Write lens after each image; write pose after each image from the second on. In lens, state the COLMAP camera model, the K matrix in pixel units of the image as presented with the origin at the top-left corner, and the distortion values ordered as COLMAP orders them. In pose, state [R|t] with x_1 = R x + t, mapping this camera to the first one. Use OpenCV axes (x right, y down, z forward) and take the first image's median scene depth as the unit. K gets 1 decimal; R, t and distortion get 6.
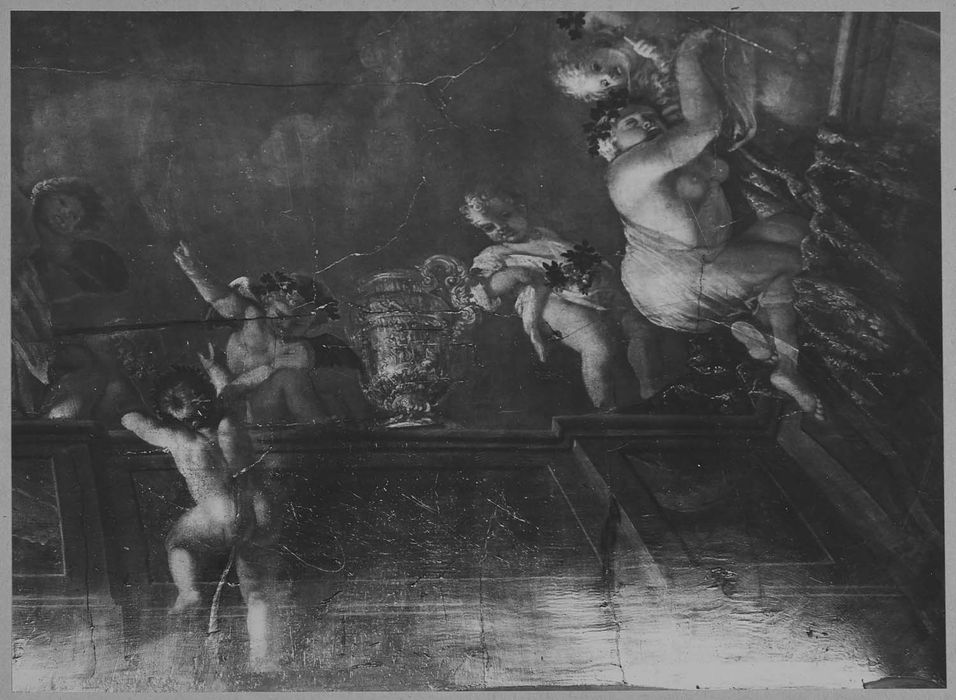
lens RADIAL K [[1637.1, 0, 508.5], [0, 1637.1, 350.1], [0, 0, 1]] dist [-0.013427, -0.053946]
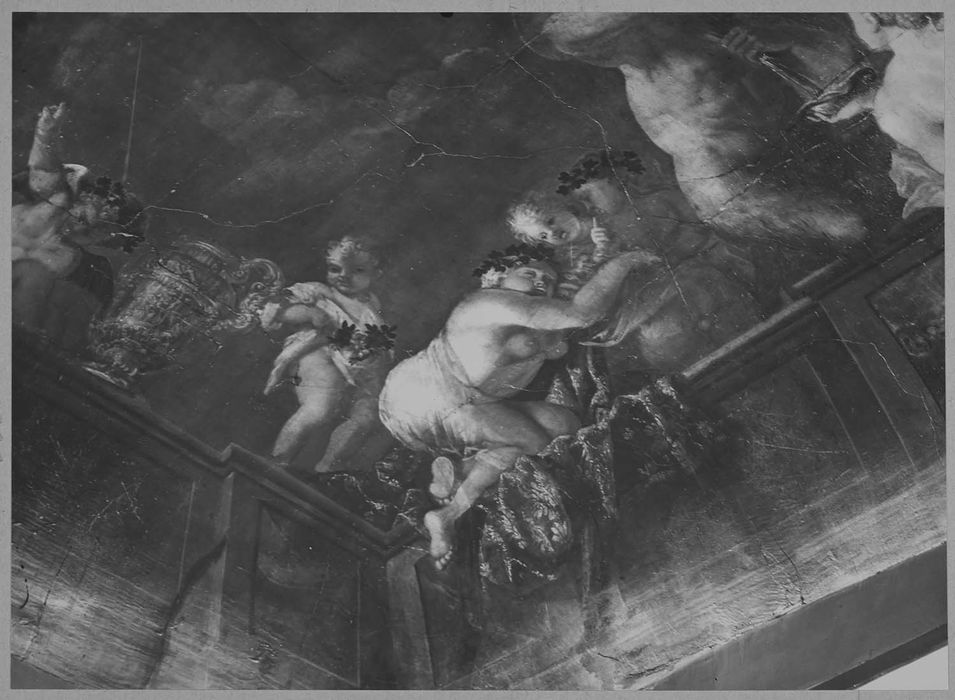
lens RADIAL K [[1949.5, 0, 481.3], [0, 1949.5, 350.4], [0, 0, 1]] dist [-0.005877, -0.128748]
pose [[0.700517, 0.481704, 0.526534, -0.527114], [-0.508819, 0.854474, -0.104774, 0.042403], [-0.500379, -0.194514, 0.843673, -0.023844]]
